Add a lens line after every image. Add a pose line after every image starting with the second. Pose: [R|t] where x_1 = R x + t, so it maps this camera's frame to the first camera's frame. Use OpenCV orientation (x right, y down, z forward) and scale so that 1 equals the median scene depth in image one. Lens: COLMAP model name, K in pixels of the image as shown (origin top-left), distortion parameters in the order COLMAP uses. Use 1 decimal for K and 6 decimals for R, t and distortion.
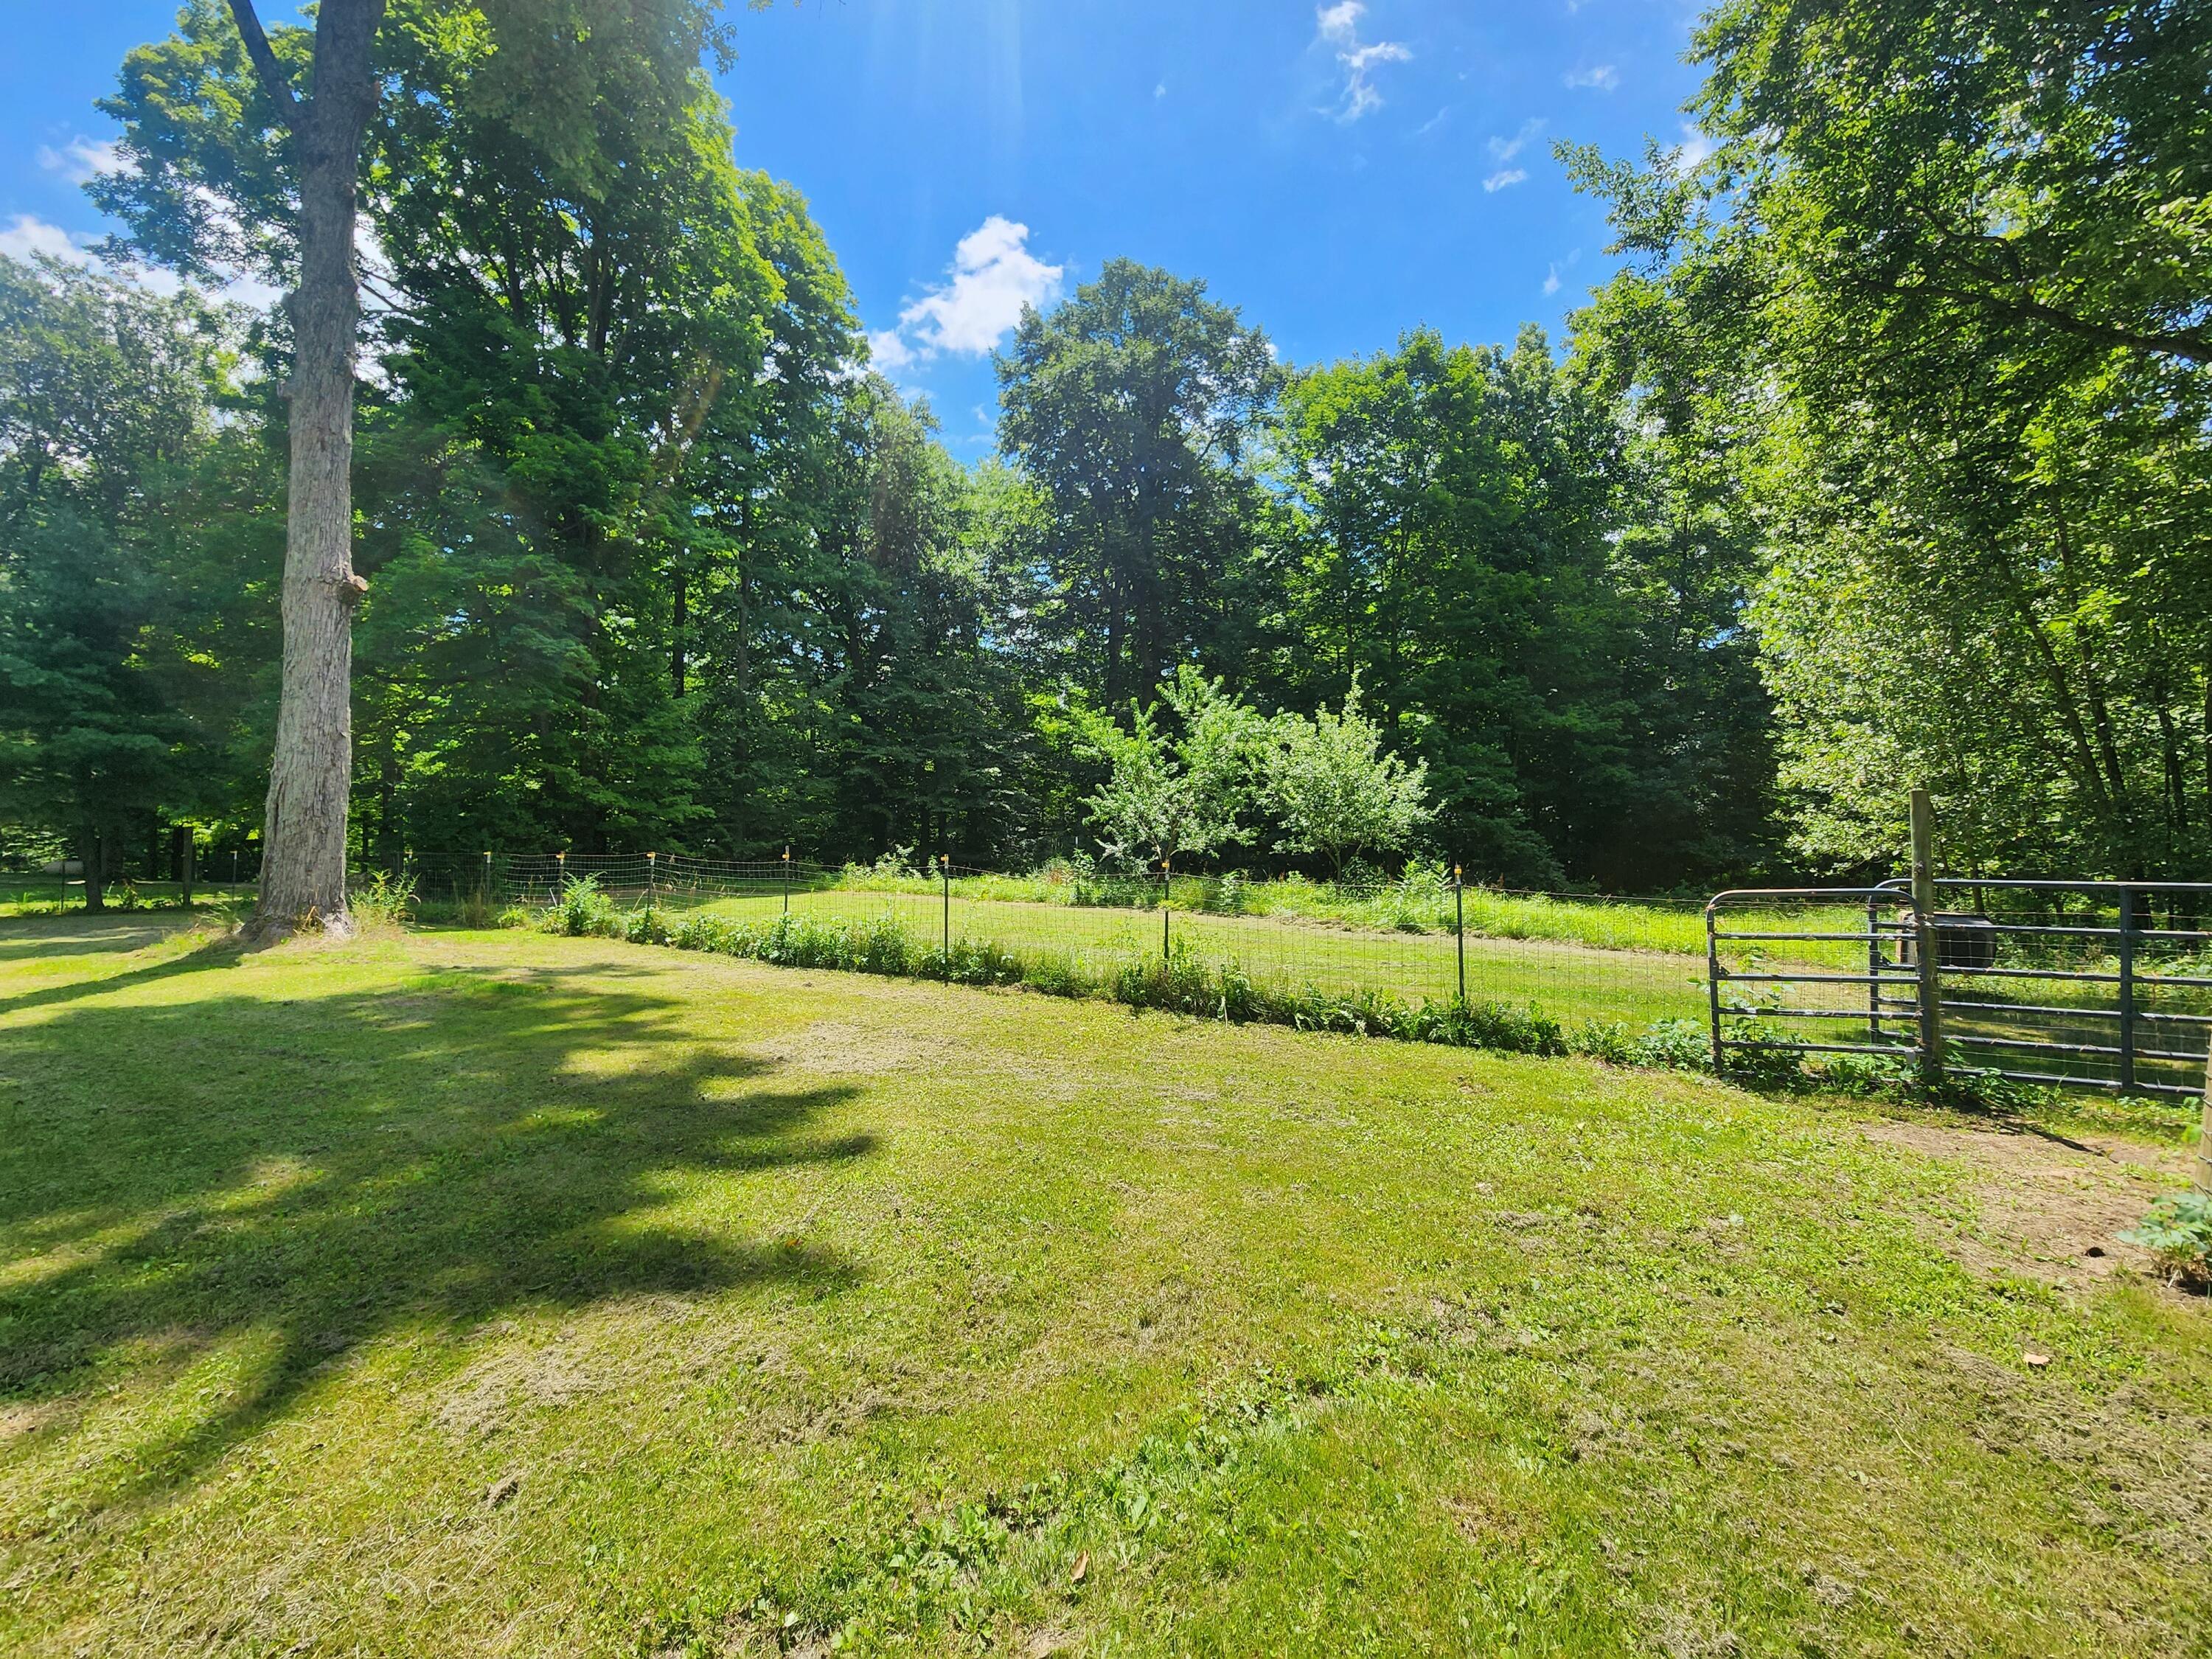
lens RADIAL K [[908.6, 0, 1105.0], [0, 908.6, 825.7], [0, 0, 1]] dist [0.000515, 0.000146]
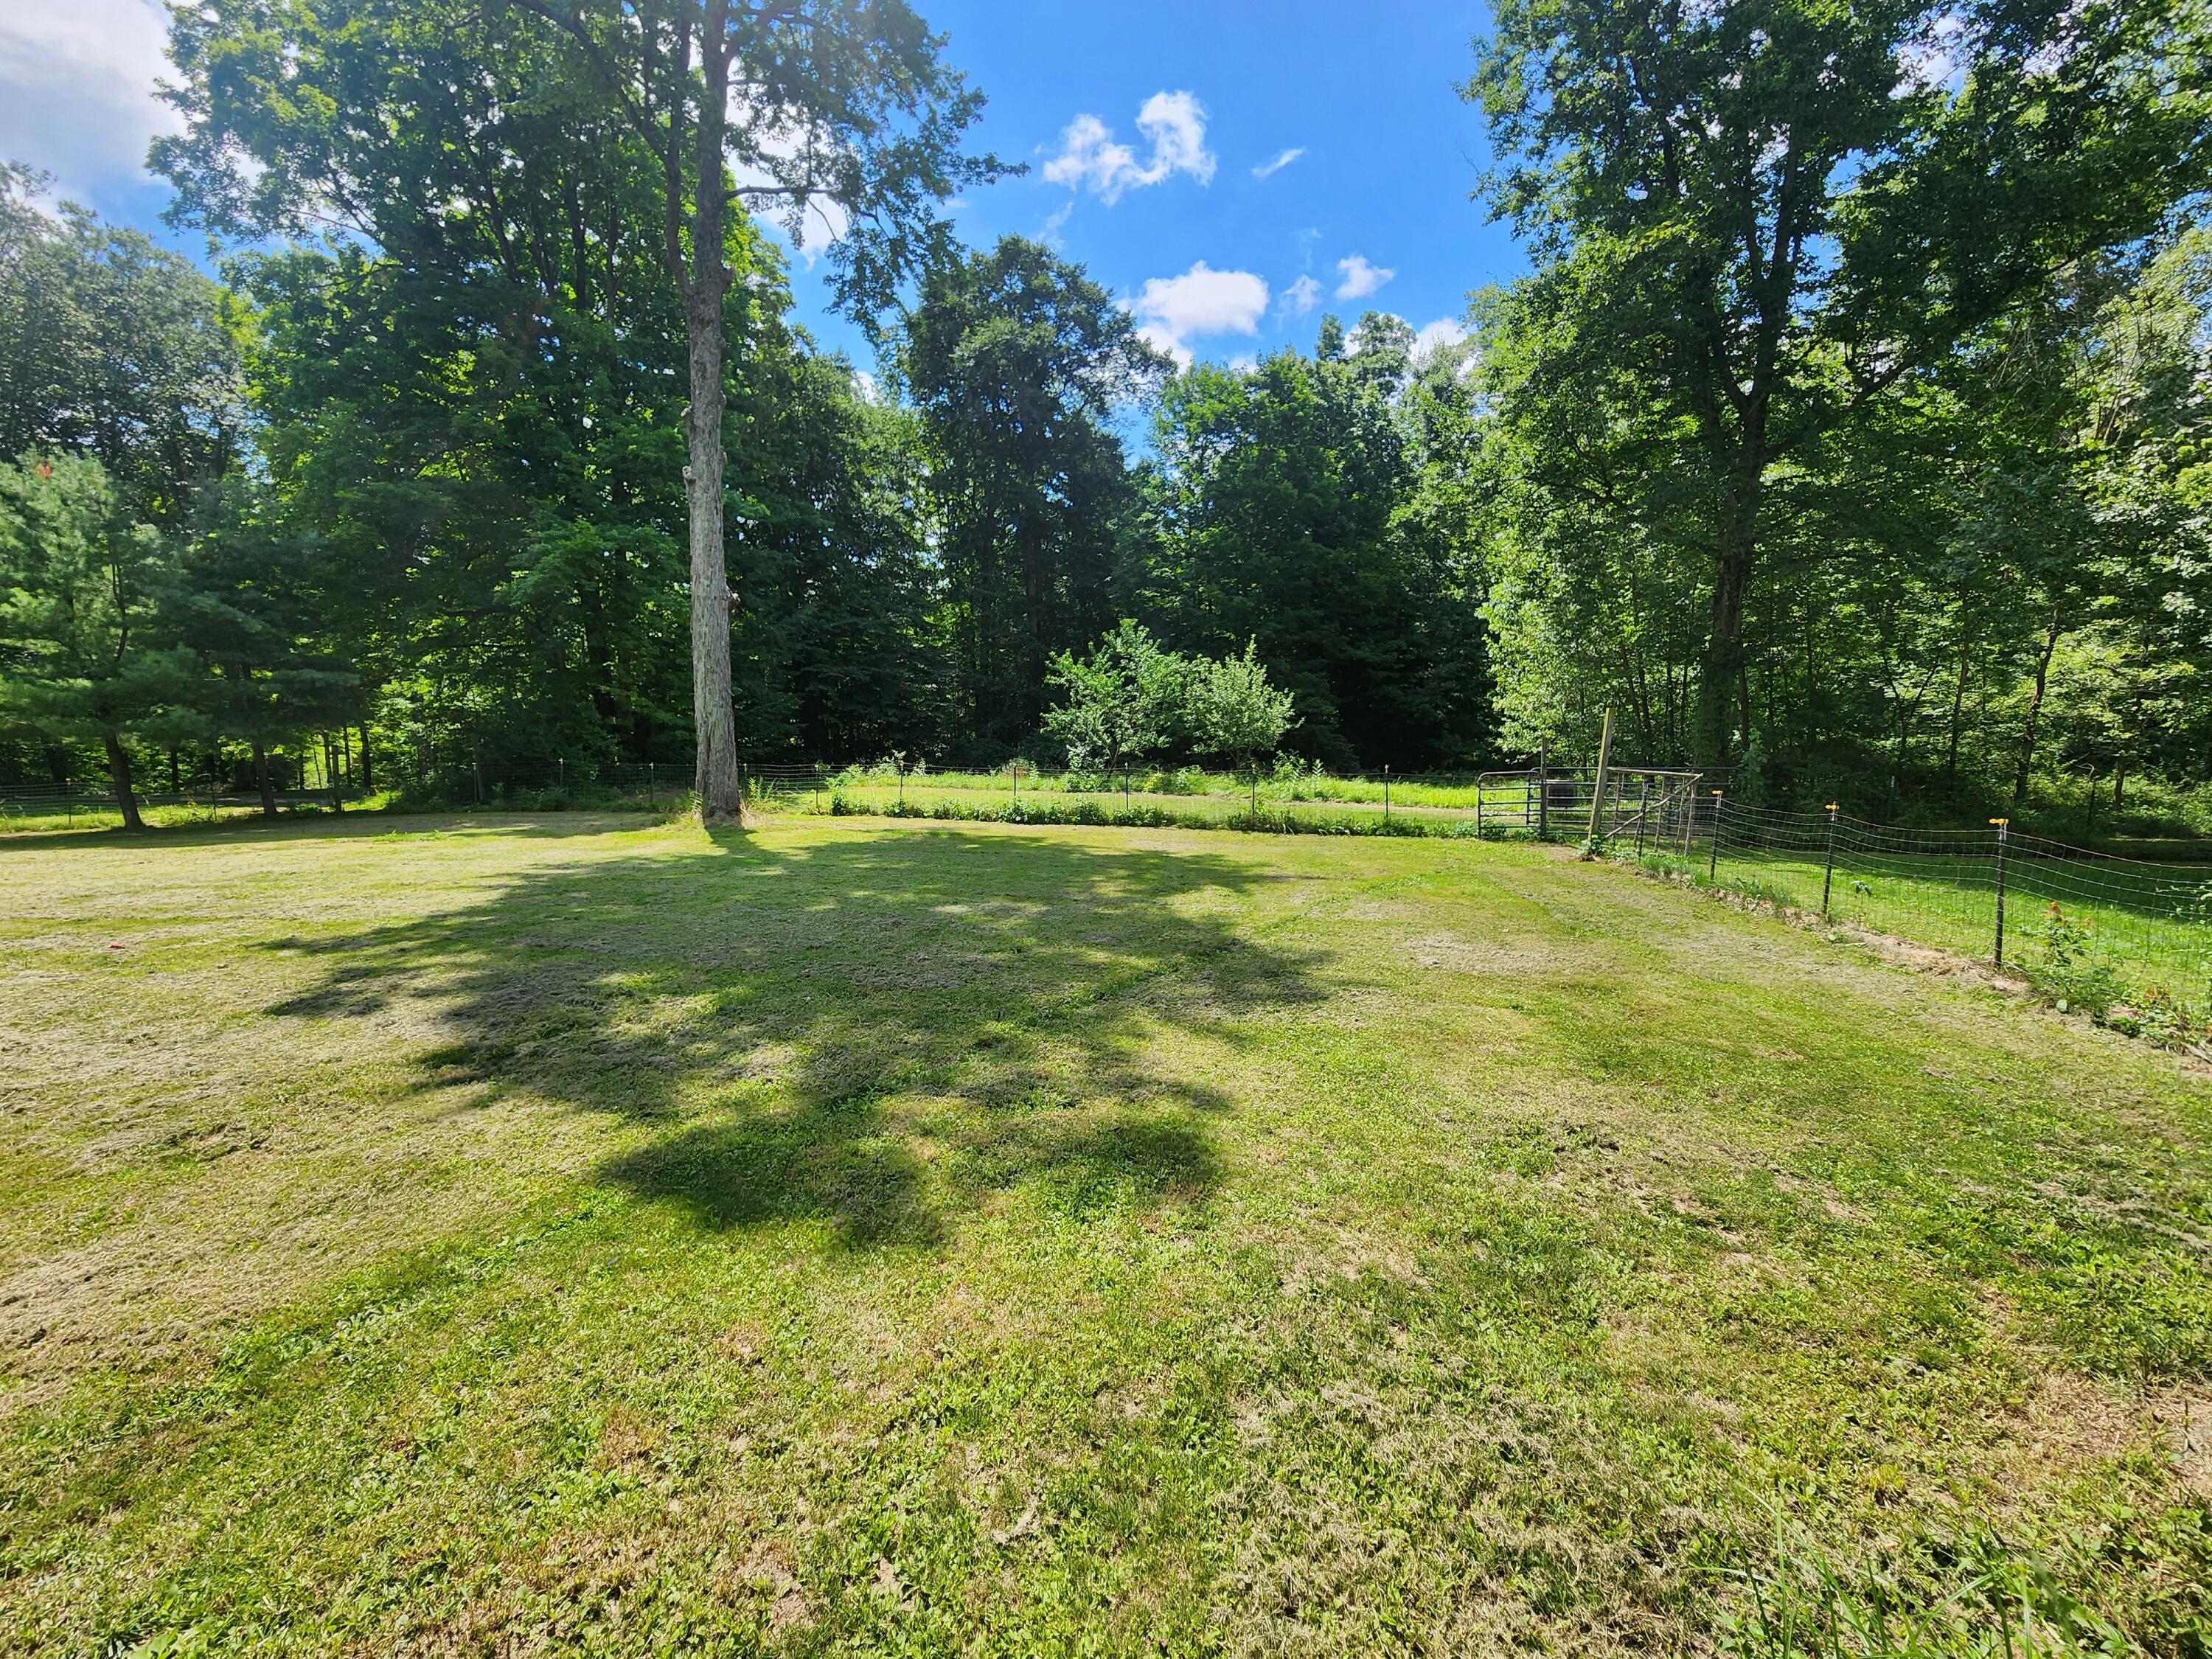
lens RADIAL K [[908.6, 0, 1105.0], [0, 908.6, 825.7], [0, 0, 1]] dist [0.000515, 0.000146]
pose [[0.968615, -0.035319, 0.246043, -0.329394], [0.005877, 0.992831, 0.119382, -0.030955], [-0.248496, -0.114189, 0.961879, -0.408851]]
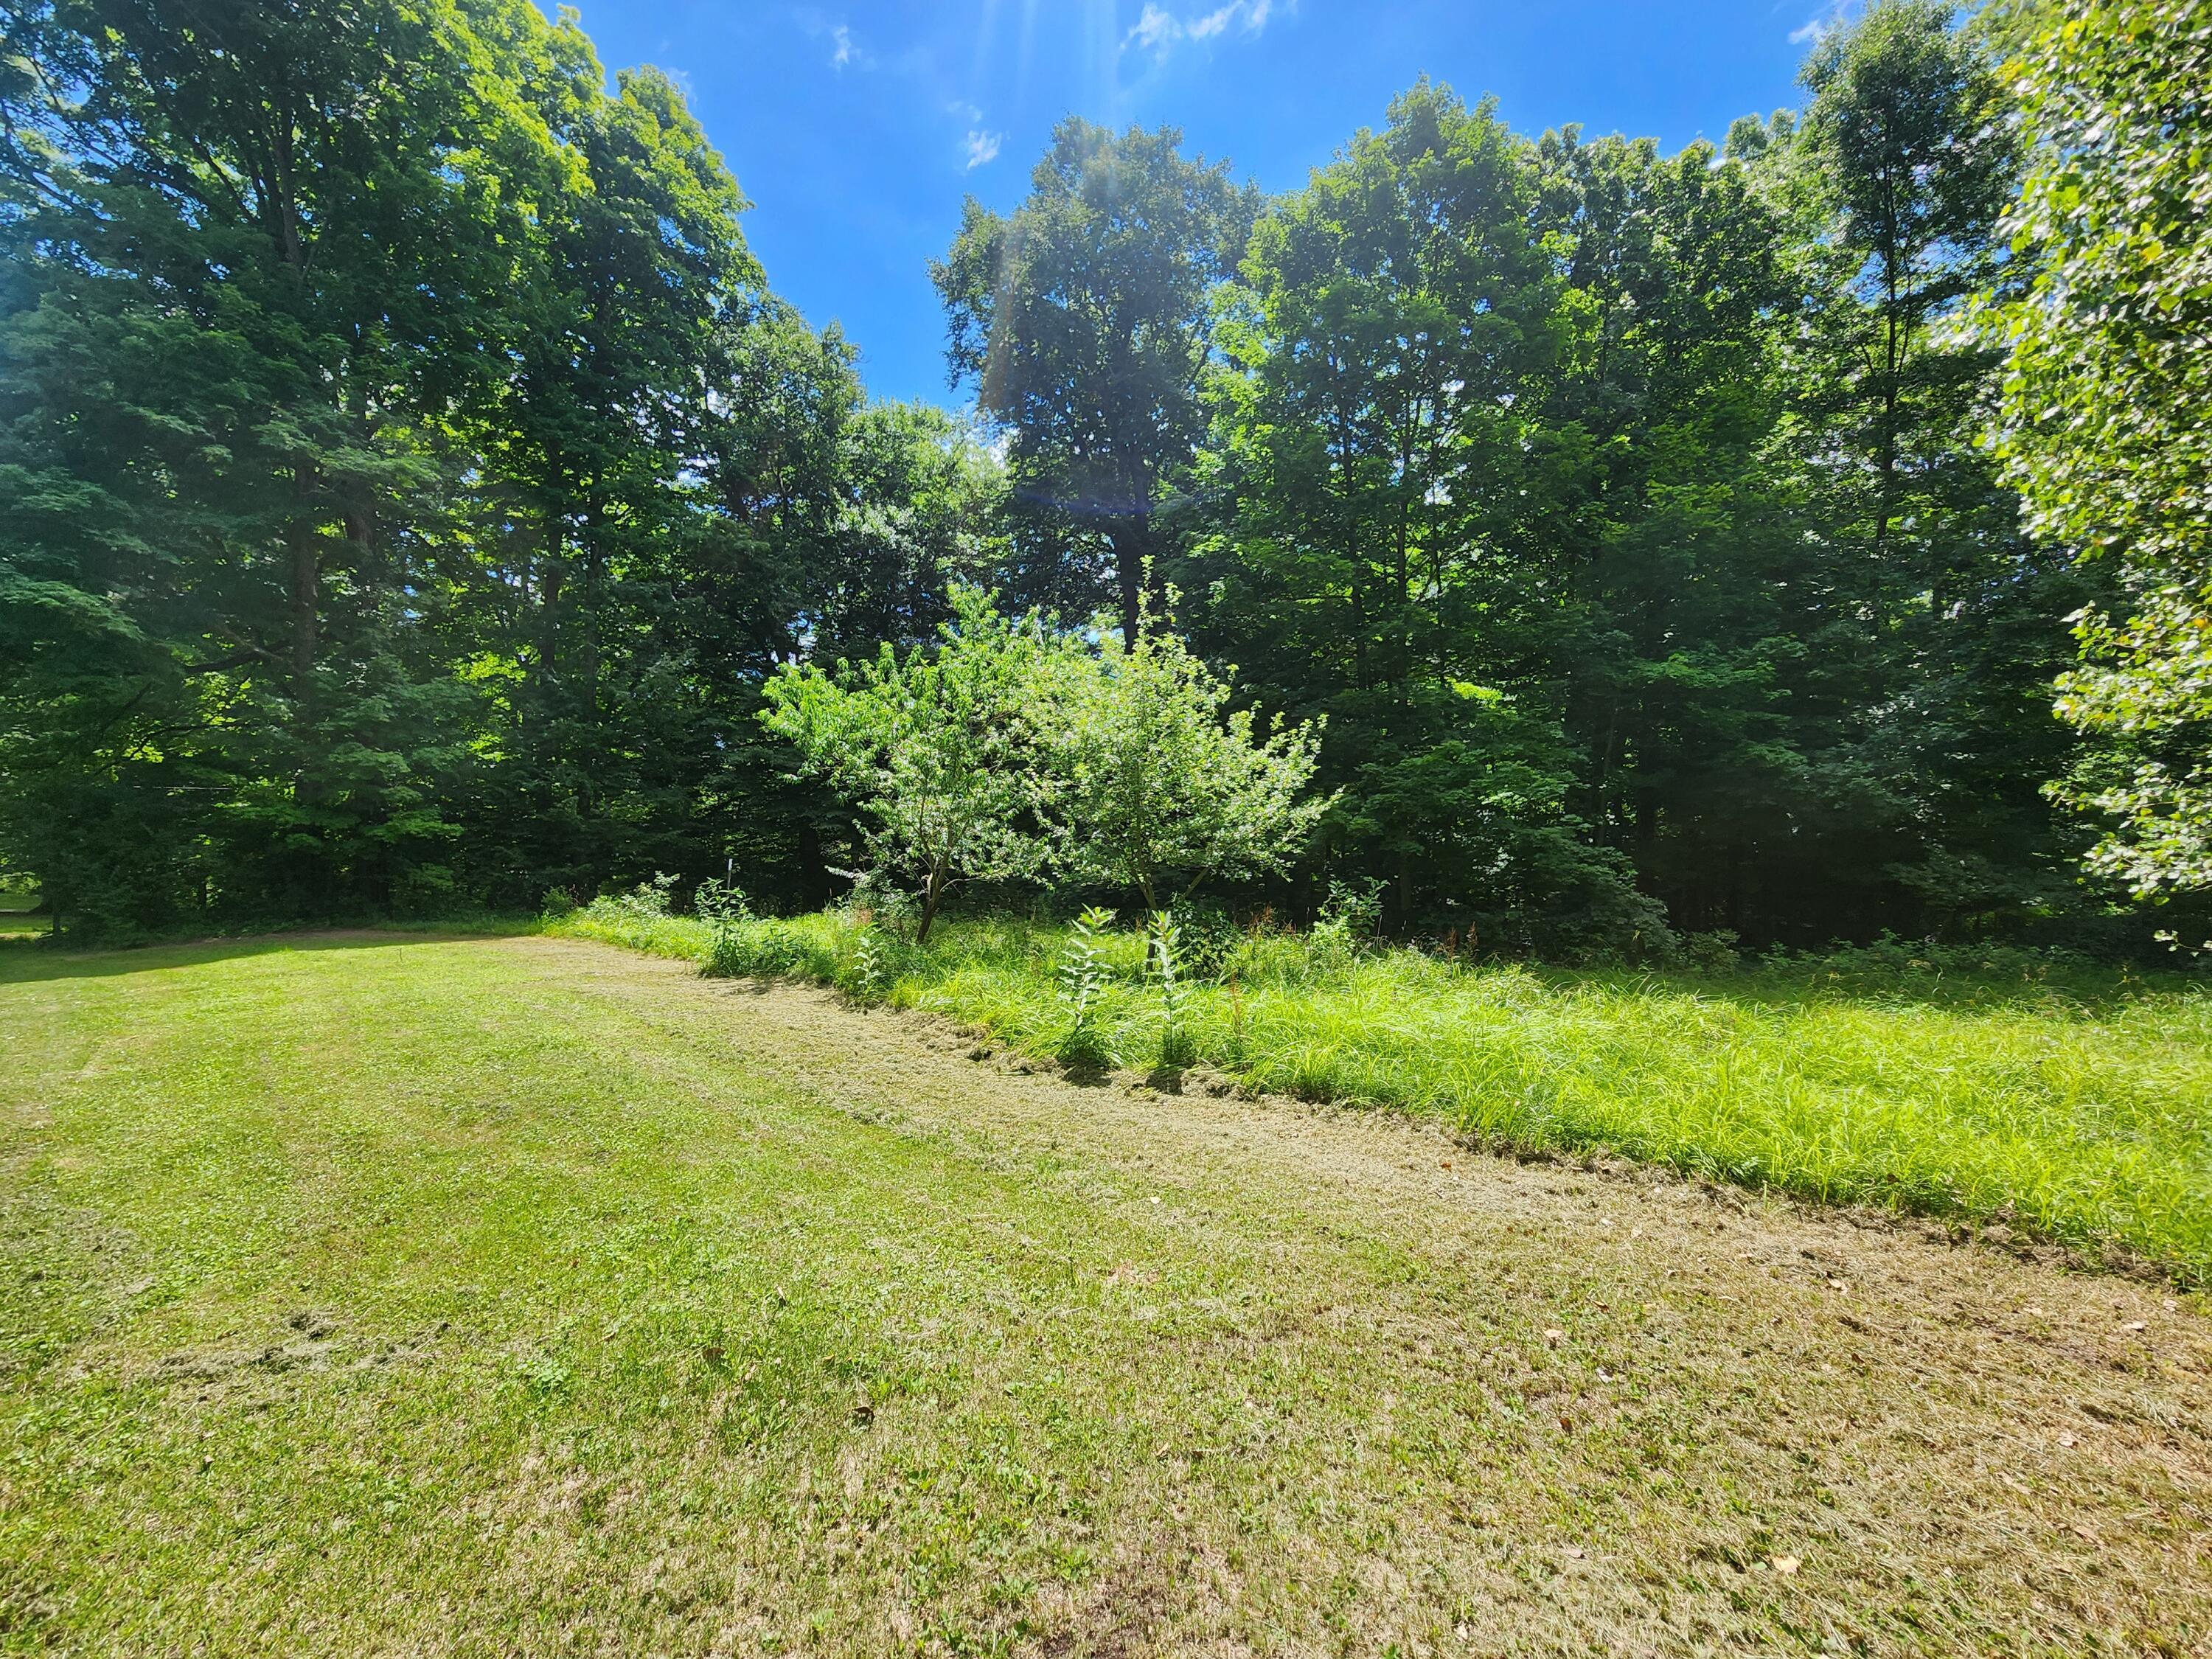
lens RADIAL K [[912.9, 0, 1112.6], [0, 912.9, 841.0], [0, 0, 1]] dist [-0.000590, -0.000027]
pose [[0.984474, -0.010091, -0.175240, 0.328731], [0.008258, 0.999903, -0.011190, 0.008206], [0.175336, 0.009569, 0.984462, 0.434681]]
